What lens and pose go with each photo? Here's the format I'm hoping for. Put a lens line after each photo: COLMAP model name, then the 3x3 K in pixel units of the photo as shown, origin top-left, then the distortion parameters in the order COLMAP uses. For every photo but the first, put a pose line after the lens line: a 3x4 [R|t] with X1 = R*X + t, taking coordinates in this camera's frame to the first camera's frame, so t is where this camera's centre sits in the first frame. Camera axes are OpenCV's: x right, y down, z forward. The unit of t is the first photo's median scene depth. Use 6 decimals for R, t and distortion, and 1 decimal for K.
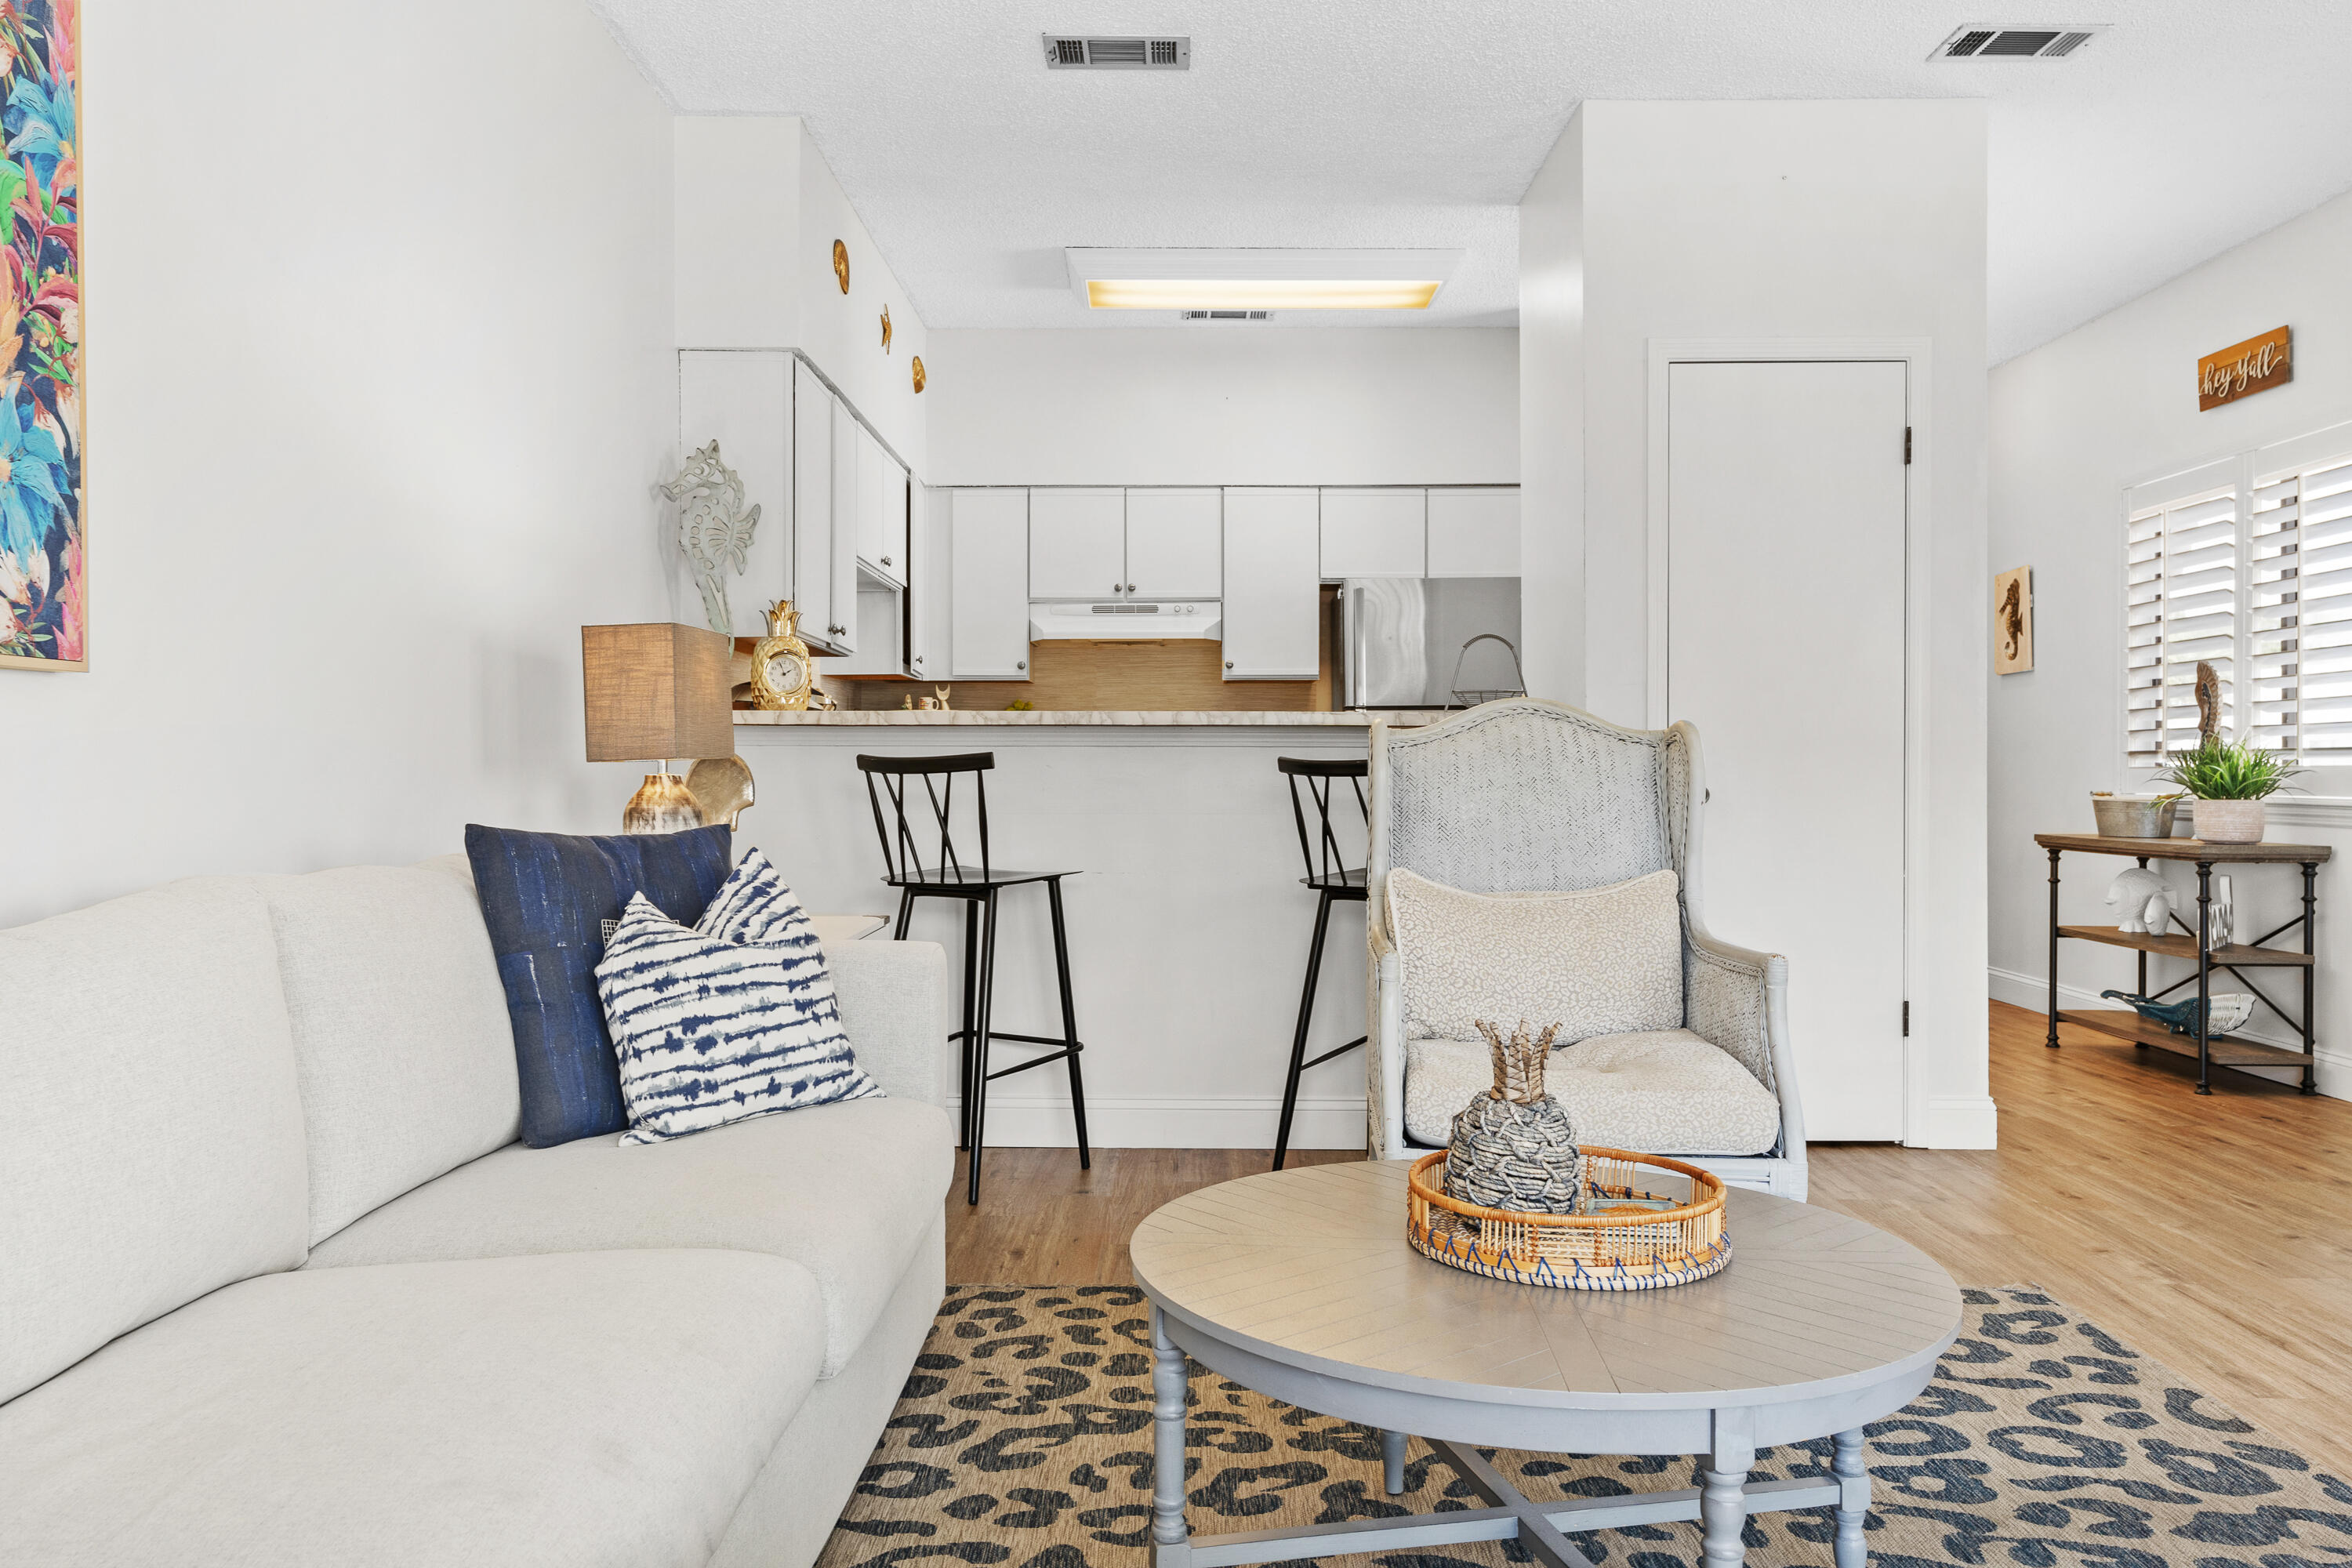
lens RADIAL K [[1679.4, 0, 1159.3], [0, 1679.4, 782.8], [0, 0, 1]] dist [0.003211, 0.000239]
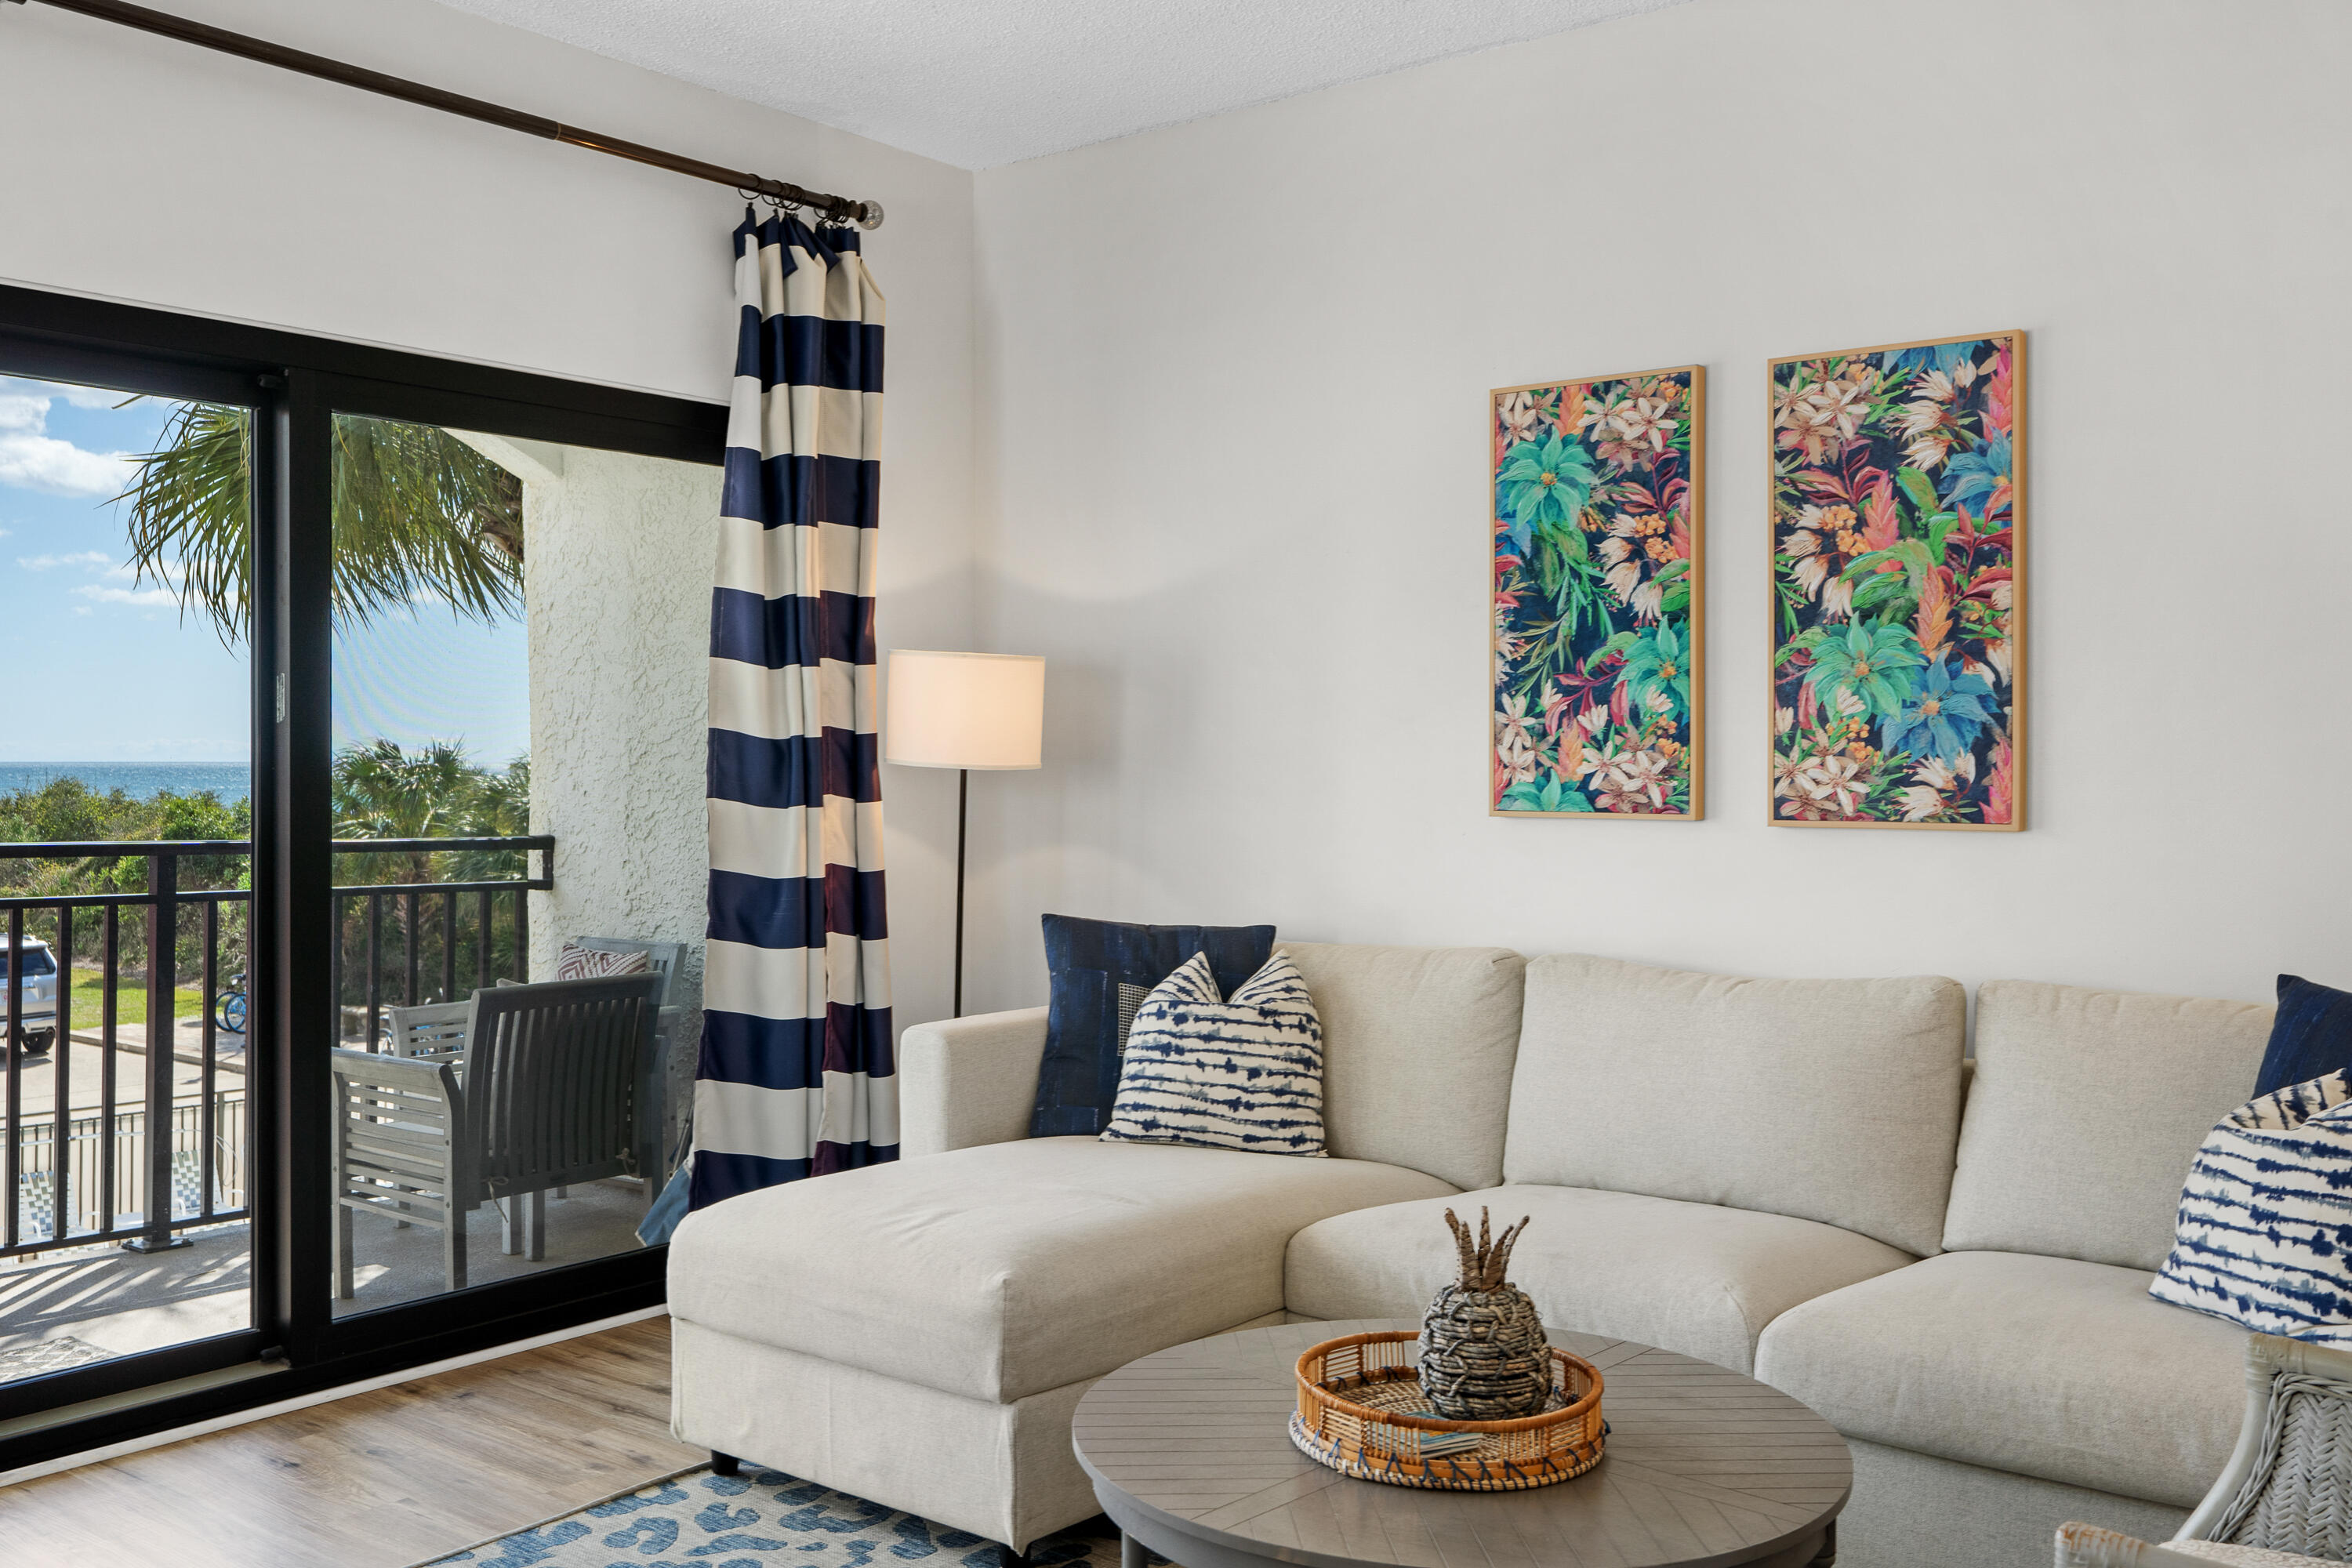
lens RADIAL K [[2101.5, 0, 1160.6], [0, 2101.5, 768.5], [0, 0, 1]] dist [-0.000576, 0.026290]
pose [[-0.606109, -0.000565, -0.795381, 1.038556], [-0.015045, 0.999829, 0.010755, -0.105817], [0.795239, 0.018485, -0.606014, 1.247607]]
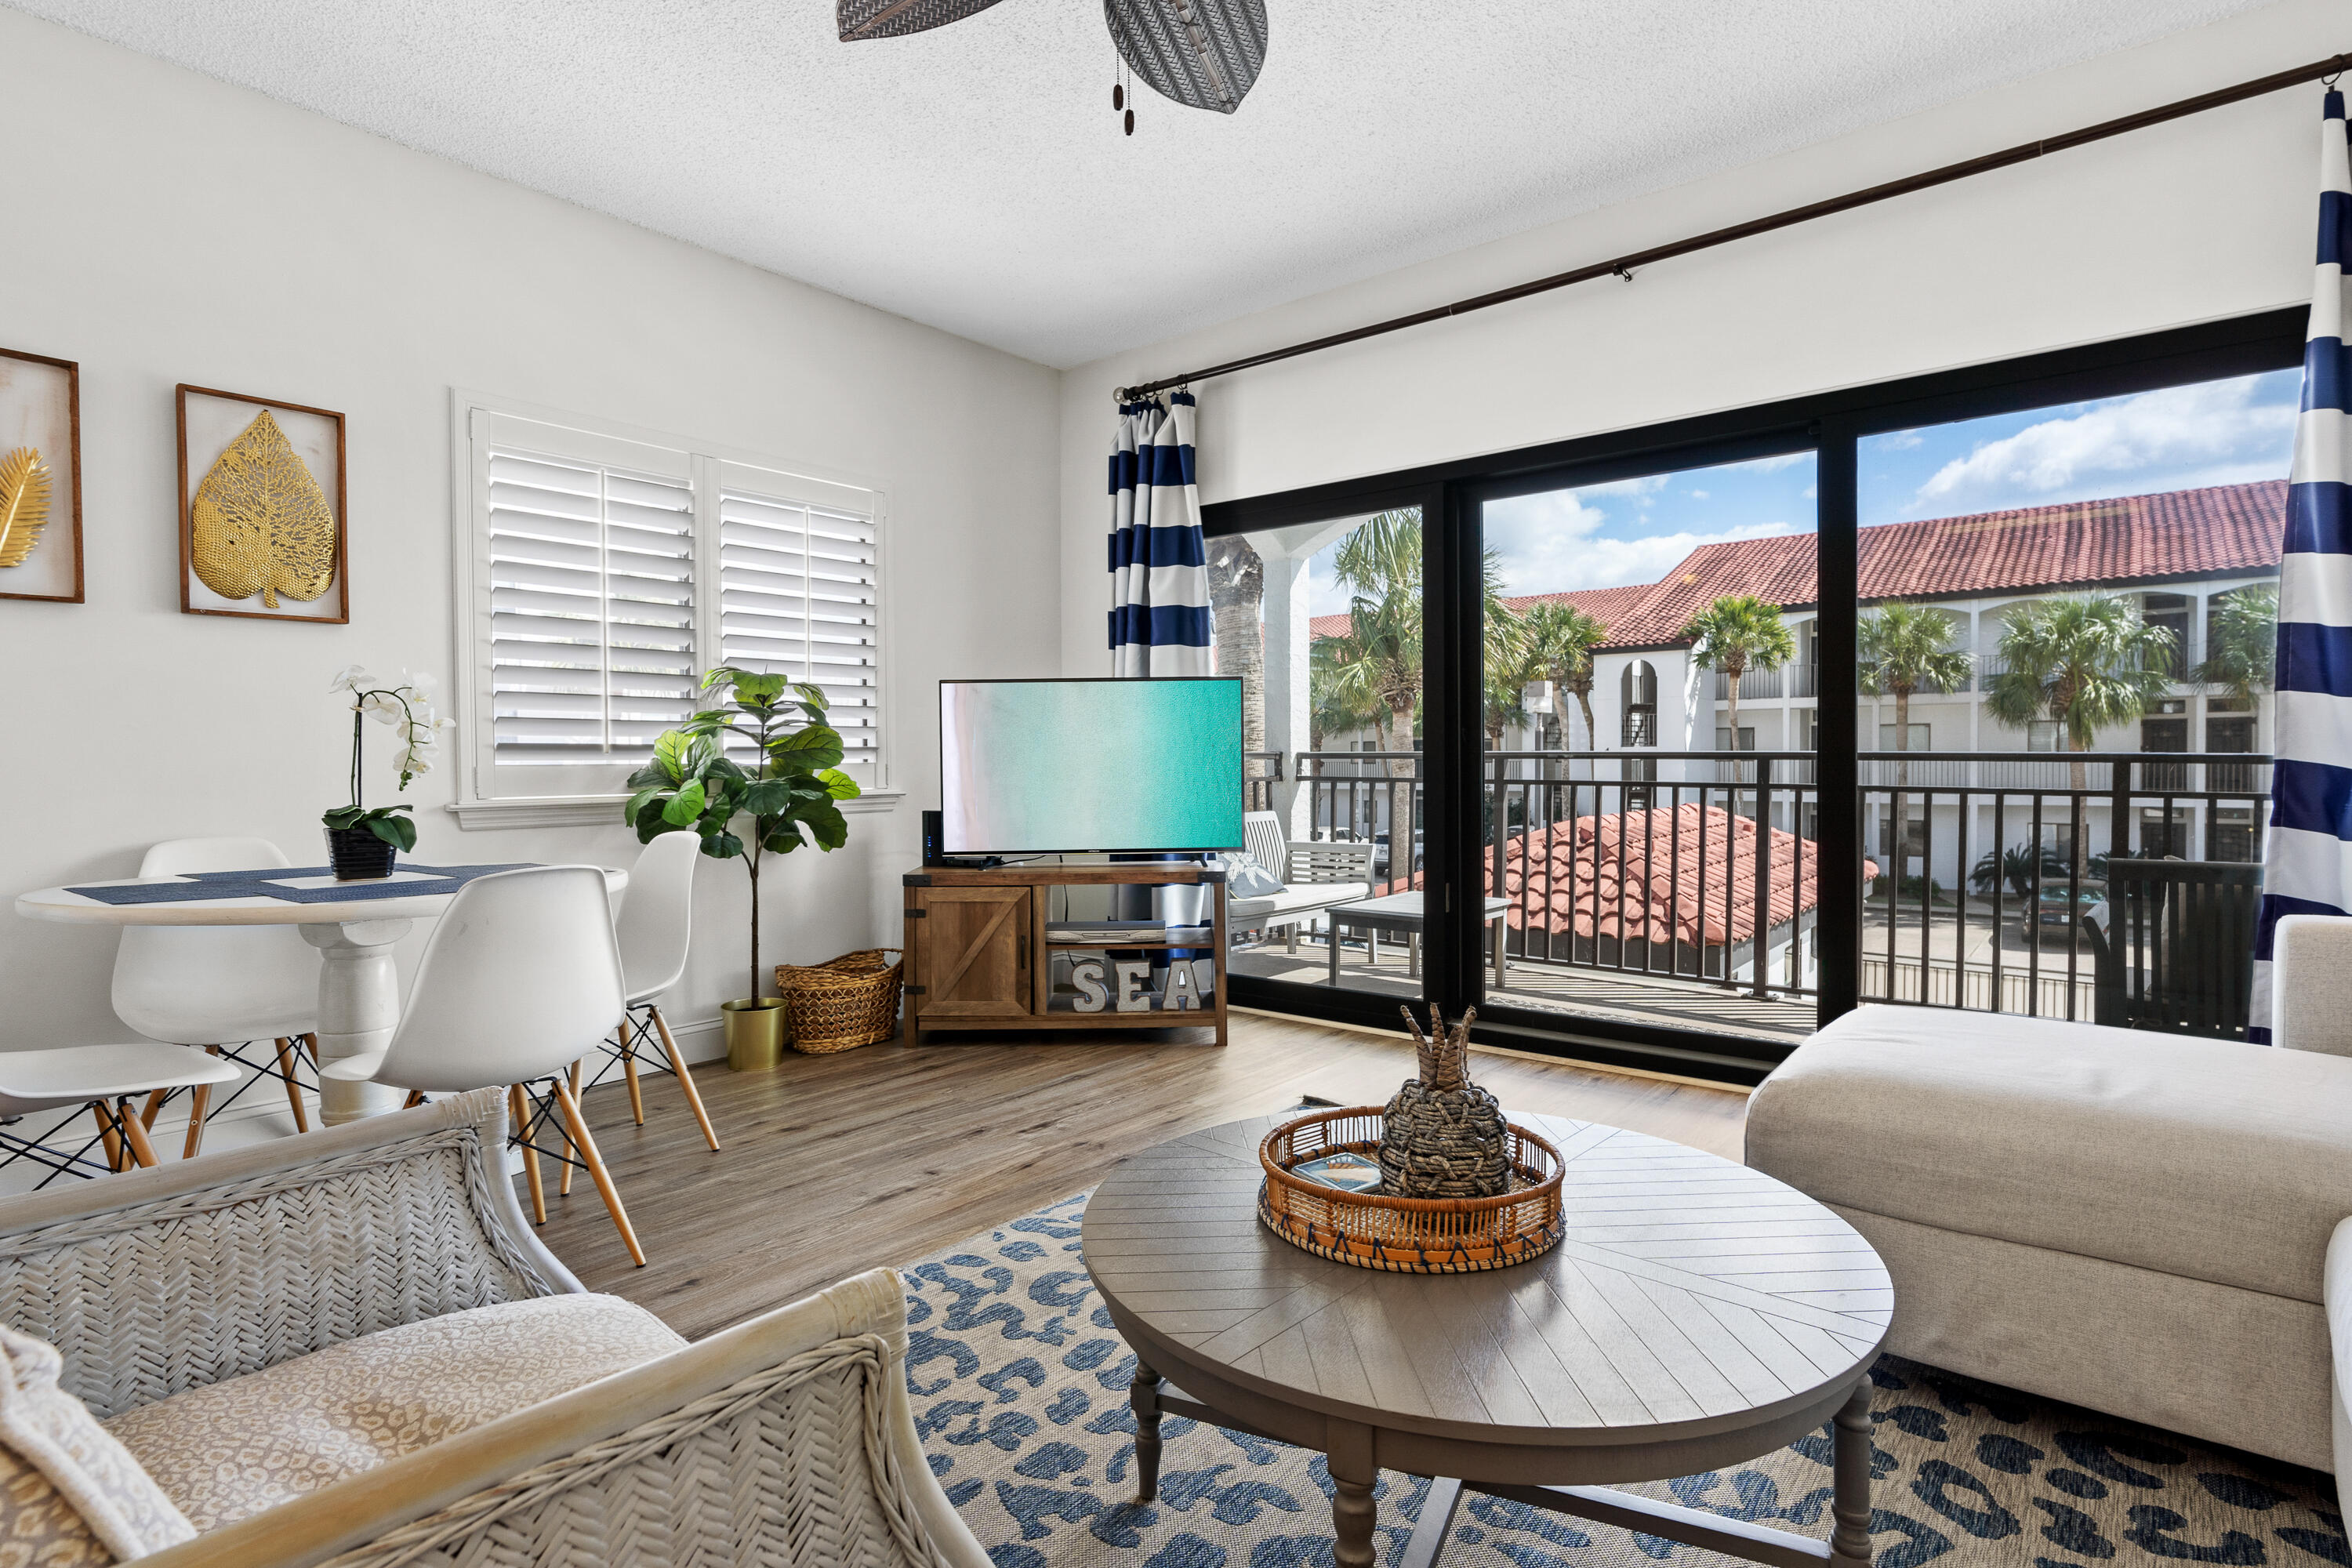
lens RADIAL K [[1177.4, 0, 1163.8], [0, 1177.4, 782.2], [0, 0, 1]] dist [-0.010001, 0.004388]
pose [[-0.780435, -0.007312, 0.625194, -0.075837], [0.013173, 0.999517, 0.028134, -0.013584], [-0.625098, 0.030192, -0.779962, 1.281627]]
